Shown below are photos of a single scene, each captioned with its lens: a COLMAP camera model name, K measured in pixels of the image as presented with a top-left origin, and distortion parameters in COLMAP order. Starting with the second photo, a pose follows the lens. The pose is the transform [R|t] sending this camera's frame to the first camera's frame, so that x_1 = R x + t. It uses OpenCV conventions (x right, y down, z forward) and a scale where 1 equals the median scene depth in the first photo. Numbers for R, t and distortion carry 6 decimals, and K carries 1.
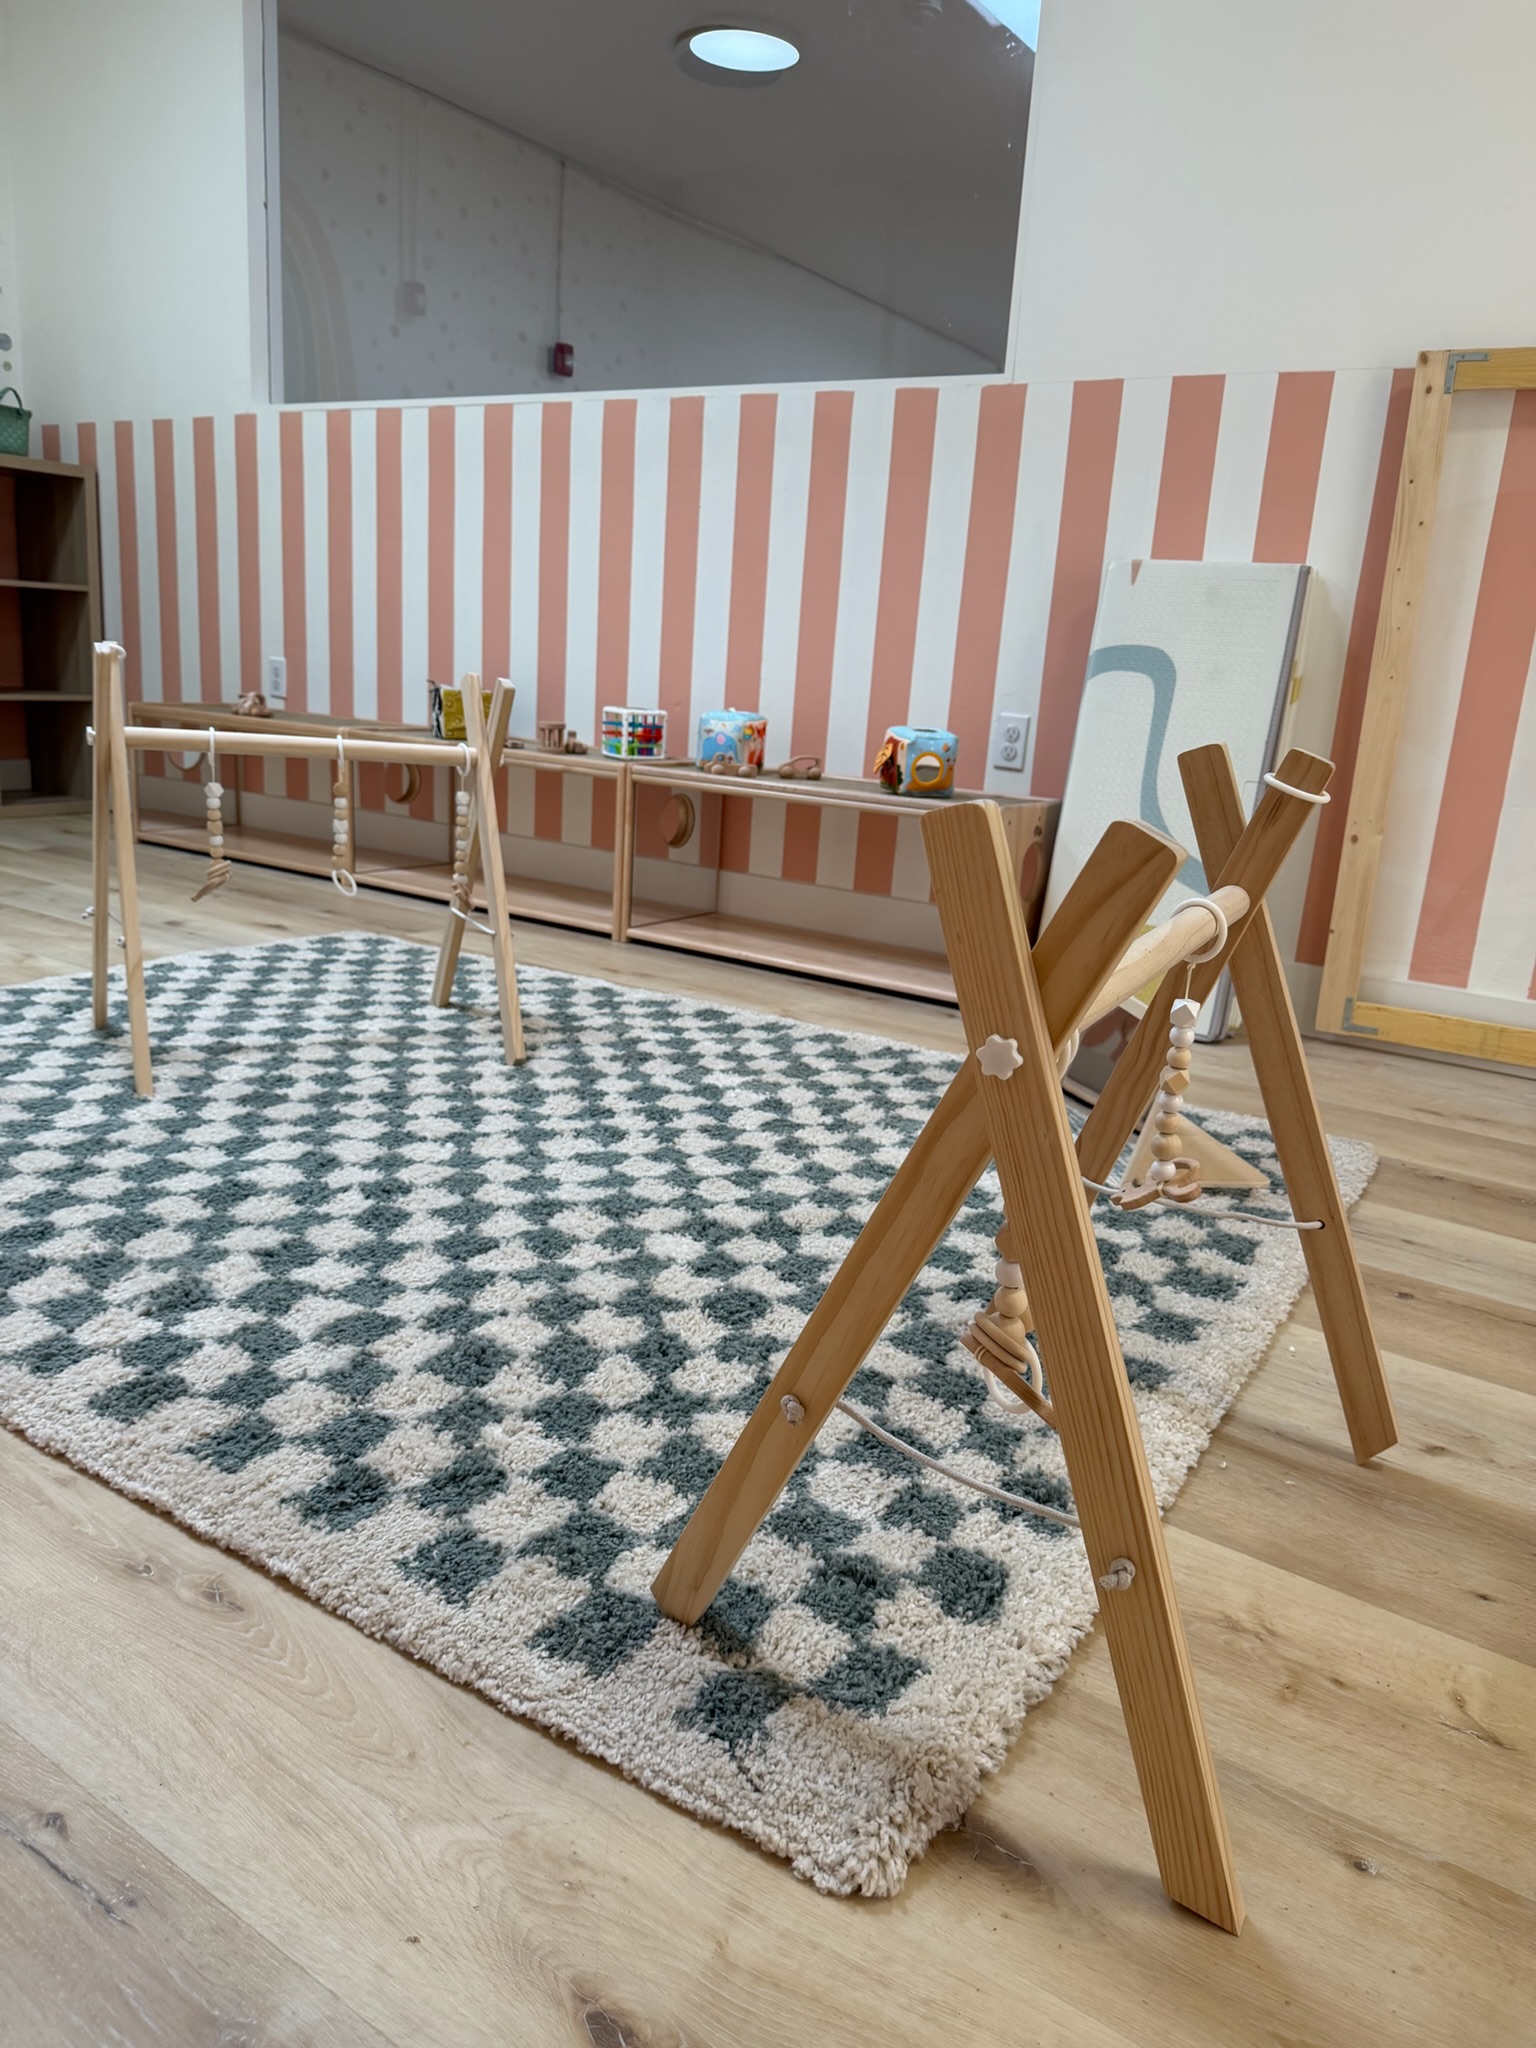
lens RADIAL K [[1427.0, 0, 760.0], [0, 1427.0, 1017.2], [0, 0, 1]] dist [0.102372, -0.006023]
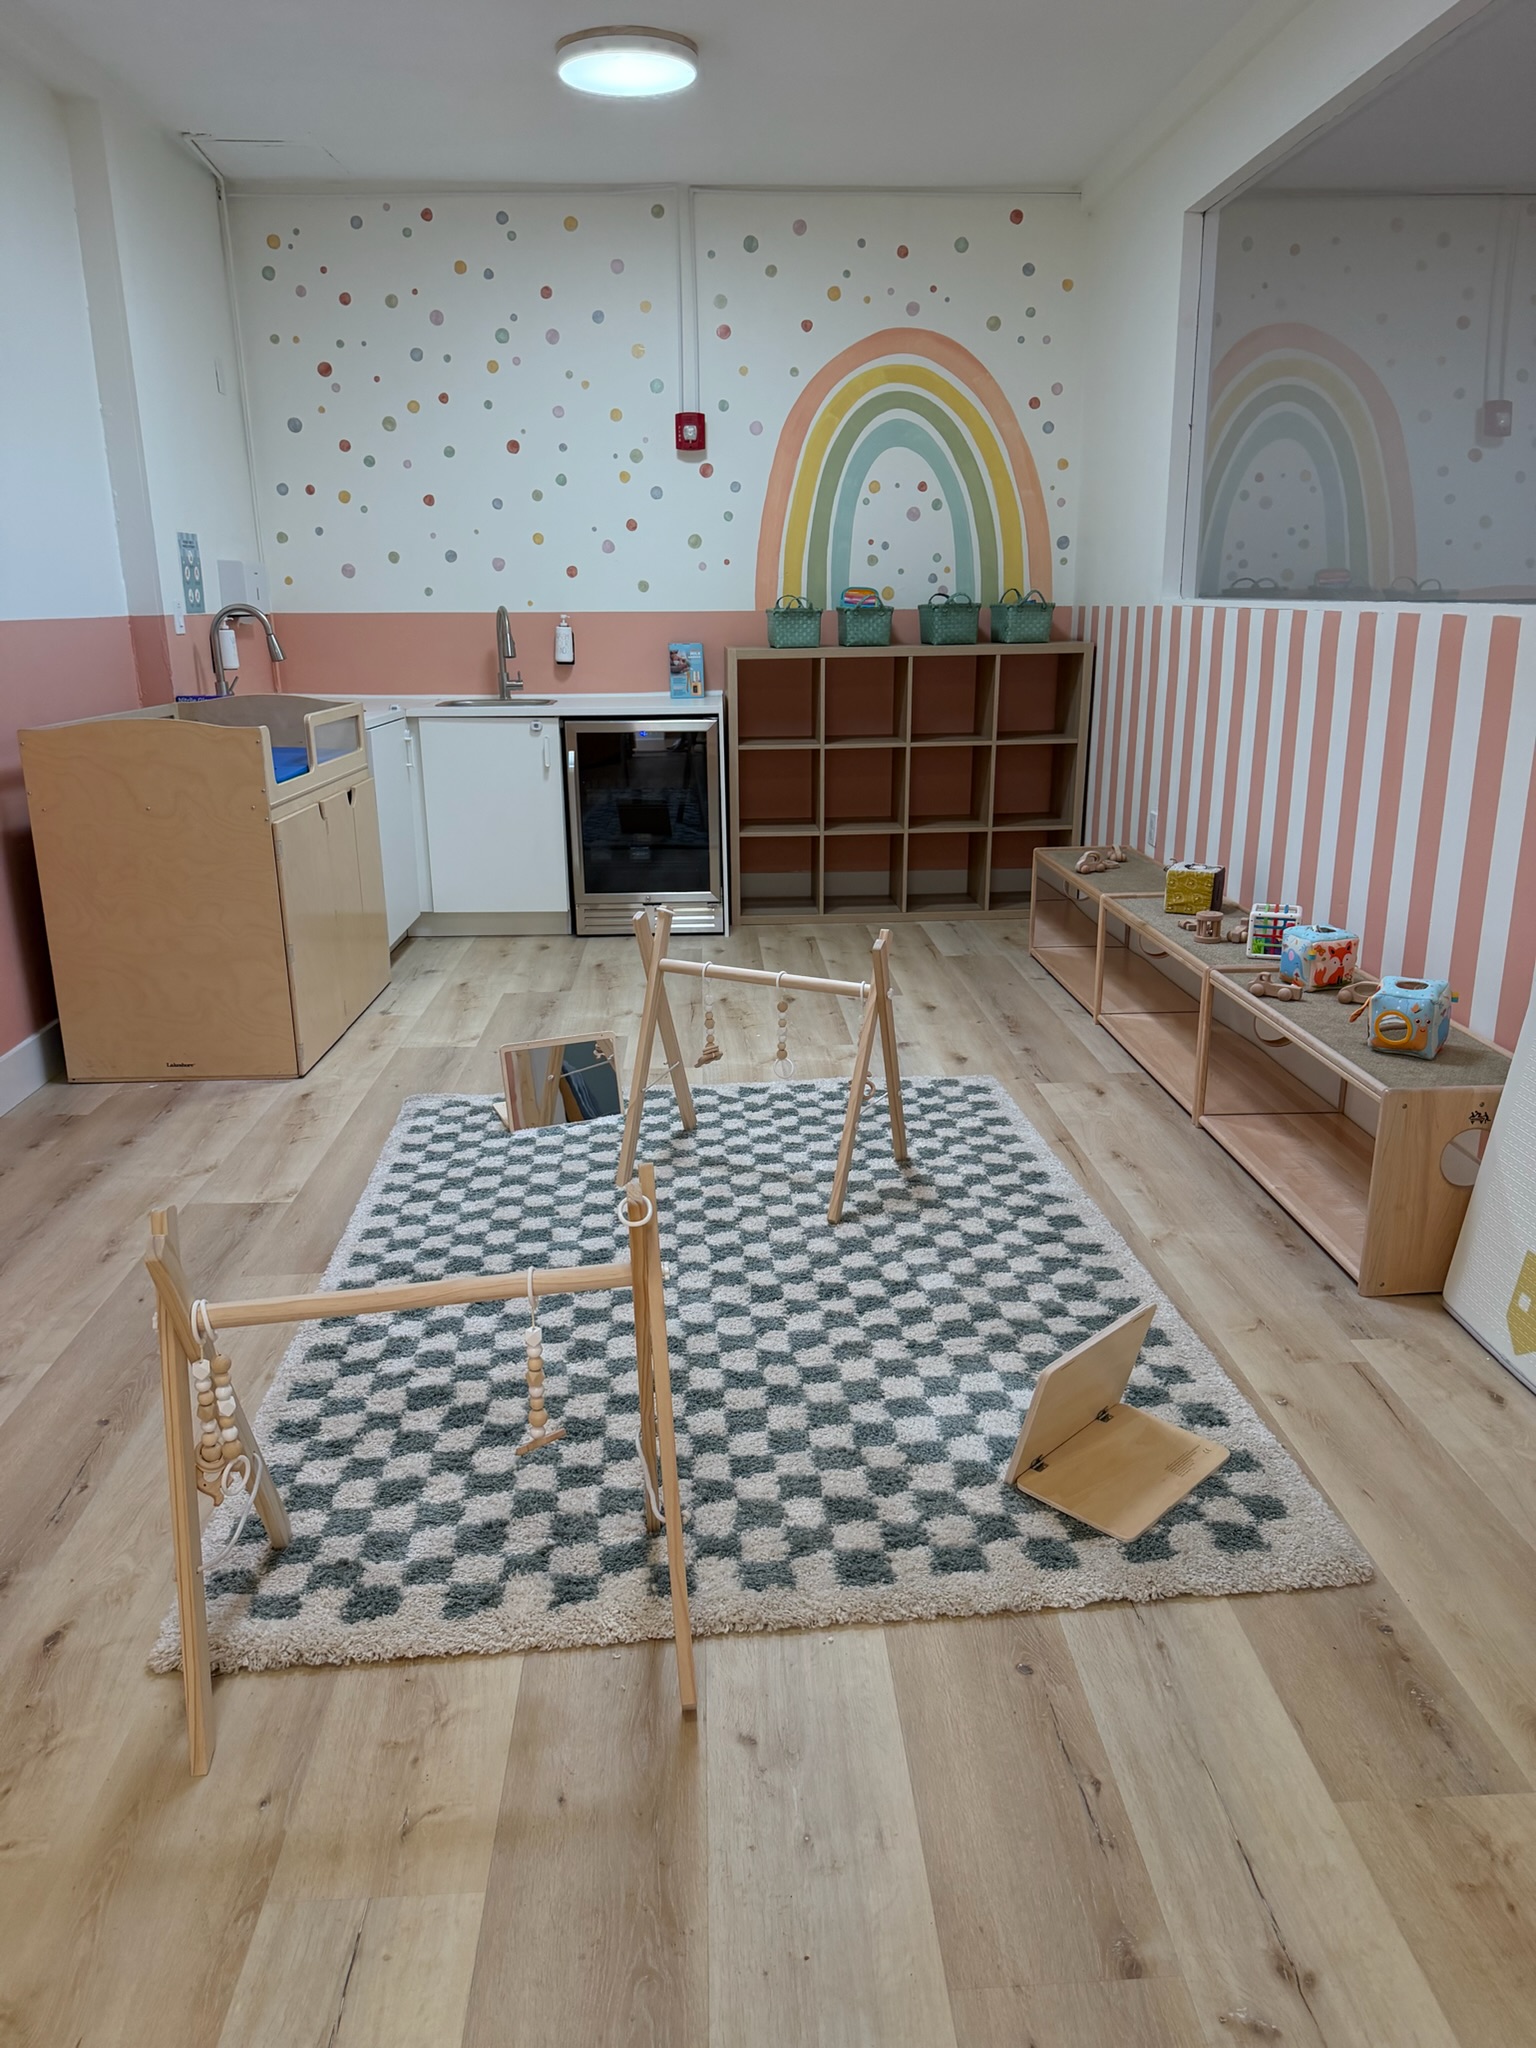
lens RADIAL K [[1427.0, 0, 759.0], [0, 1427.0, 1026.3], [0, 0, 1]] dist [0.102372, -0.006023]
pose [[0.605236, 0.160587, -0.779680, 0.822710], [-0.150364, 0.984872, 0.086128, -0.260088], [0.781716, 0.065108, 0.620226, 0.093564]]
